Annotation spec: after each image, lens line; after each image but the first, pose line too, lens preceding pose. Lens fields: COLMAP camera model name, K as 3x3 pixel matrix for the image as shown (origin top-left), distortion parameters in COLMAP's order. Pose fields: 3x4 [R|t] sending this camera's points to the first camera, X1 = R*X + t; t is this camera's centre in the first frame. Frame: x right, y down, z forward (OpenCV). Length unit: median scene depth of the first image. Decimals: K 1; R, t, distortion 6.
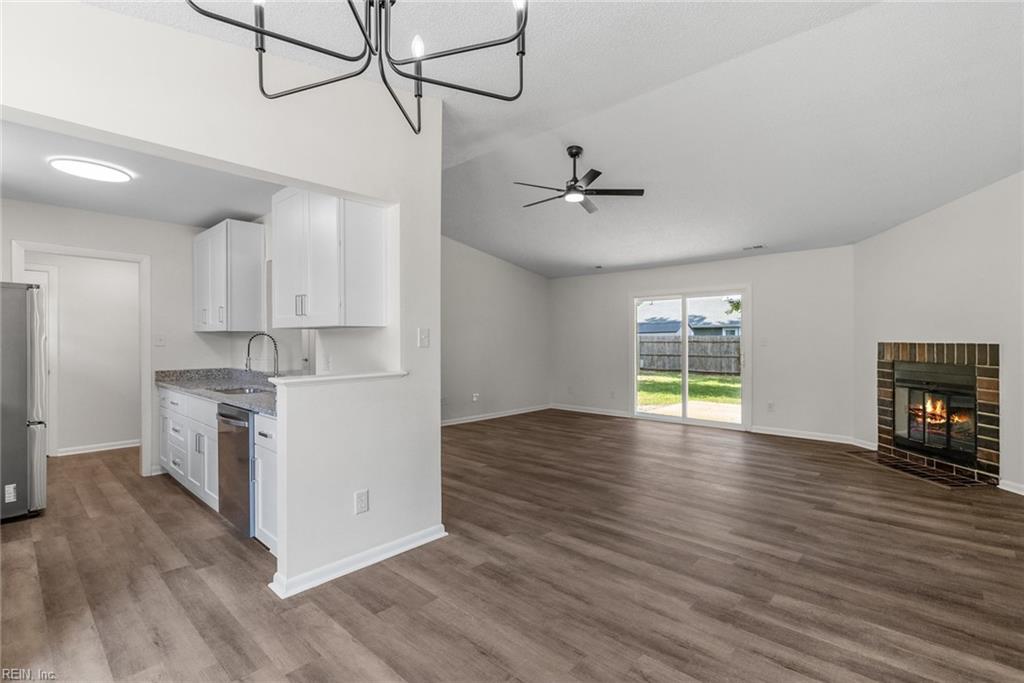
lens RADIAL K [[468.4, 0, 513.9], [0, 468.4, 339.9], [0, 0, 1]] dist [-0.004246, 0.002465]
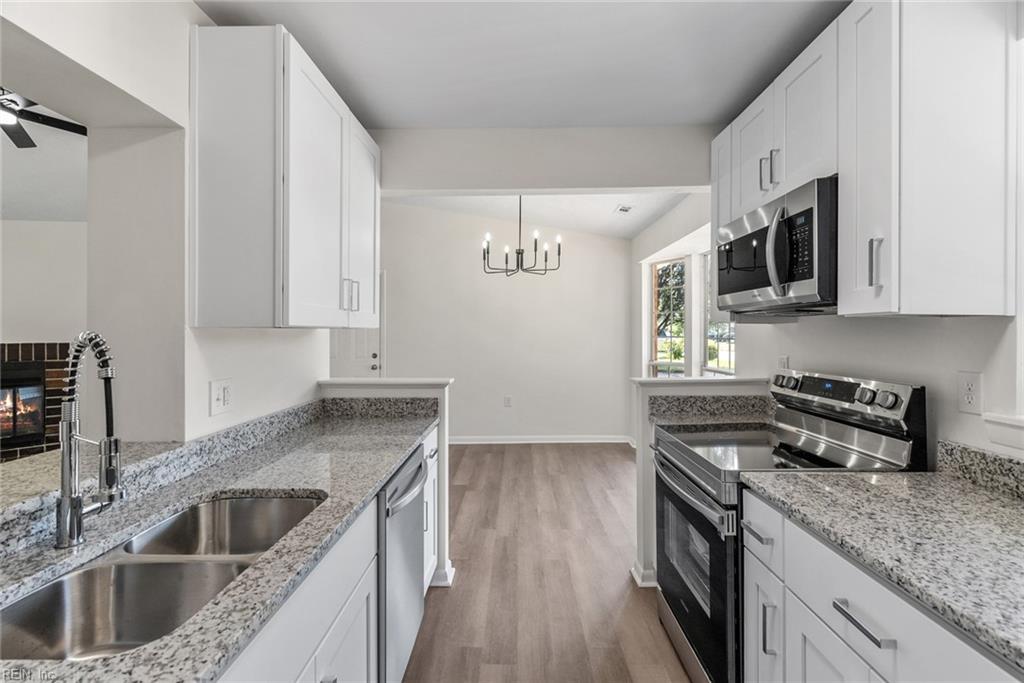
lens RADIAL K [[468.4, 0, 519.3], [0, 468.4, 329.0], [0, 0, 1]] dist [-0.004246, 0.002465]
pose [[-0.678440, 0.009711, 0.734592, -0.810465], [0.004946, 0.999950, -0.008651, -0.013687], [-0.734640, -0.002236, -0.678454, 0.930871]]
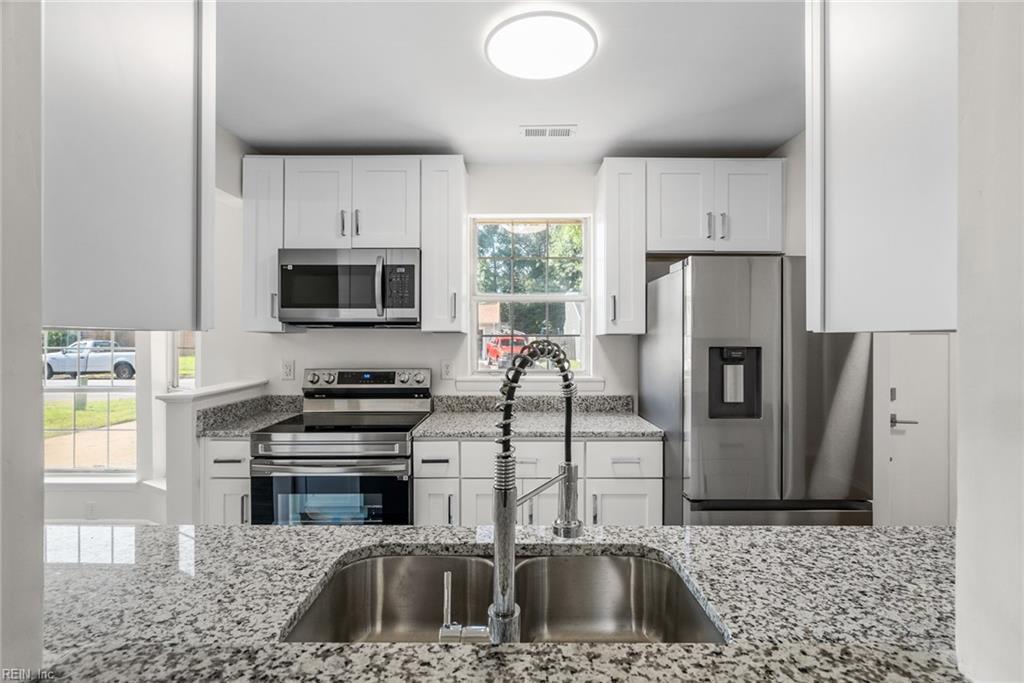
lens RADIAL K [[468.4, 0, 511.8], [0, 468.4, 339.1], [0, 0, 1]] dist [-0.004246, 0.002465]
pose [[-0.733421, 0.001352, -0.679774, -0.380353], [-0.000146, 0.999998, 0.002147, -0.016274], [0.679775, 0.001674, -0.733419, 1.045273]]
